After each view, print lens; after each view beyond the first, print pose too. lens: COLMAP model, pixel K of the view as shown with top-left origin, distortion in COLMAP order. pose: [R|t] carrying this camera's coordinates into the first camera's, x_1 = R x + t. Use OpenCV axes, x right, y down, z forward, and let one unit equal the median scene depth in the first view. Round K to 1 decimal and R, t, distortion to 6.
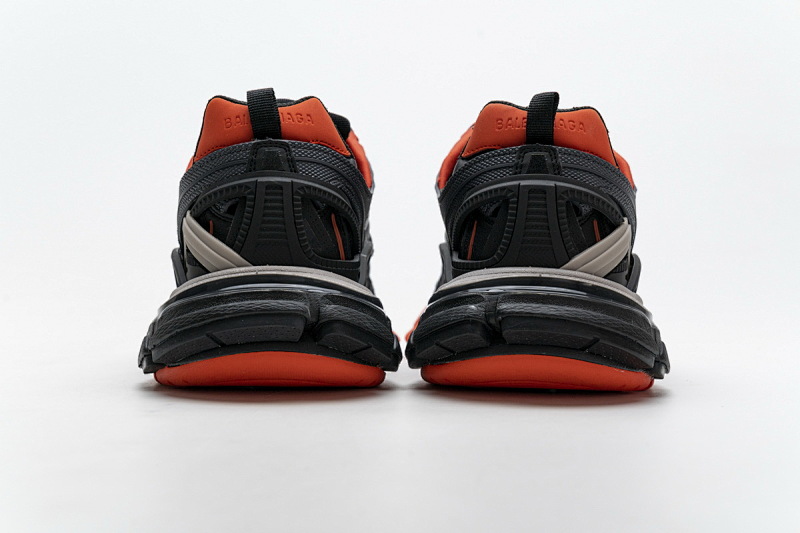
lens RADIAL K [[1582.9, 0, 397.4], [0, 1582.9, 265.9], [0, 0, 1]] dist [0.008593, 0.000000]
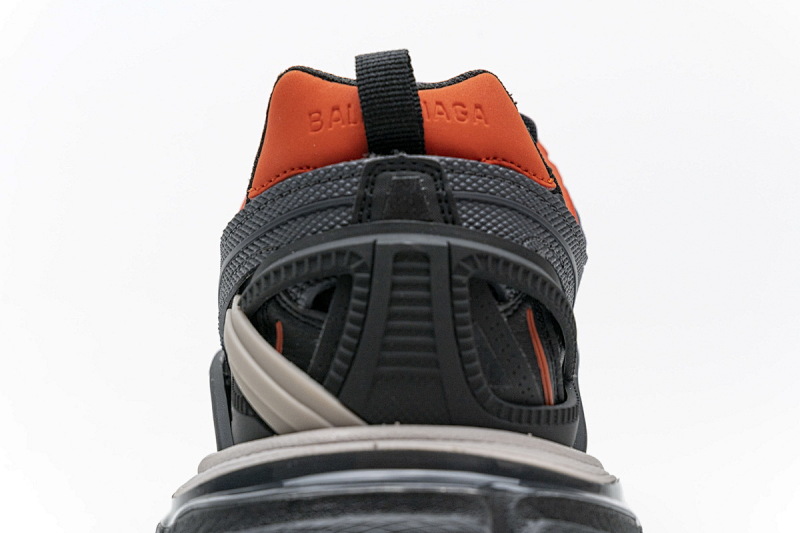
lens RADIAL K [[1489.0, 0, 400.3], [0, 1489.0, 266.9], [0, 0, 1]] dist [-0.309013, 0.000000]
pose [[0.998630, 0.008028, -0.051708, -0.057602], [-0.008009, 0.999968, 0.000578, -0.046439], [0.051711, -0.000163, 0.998662, 0.551294]]
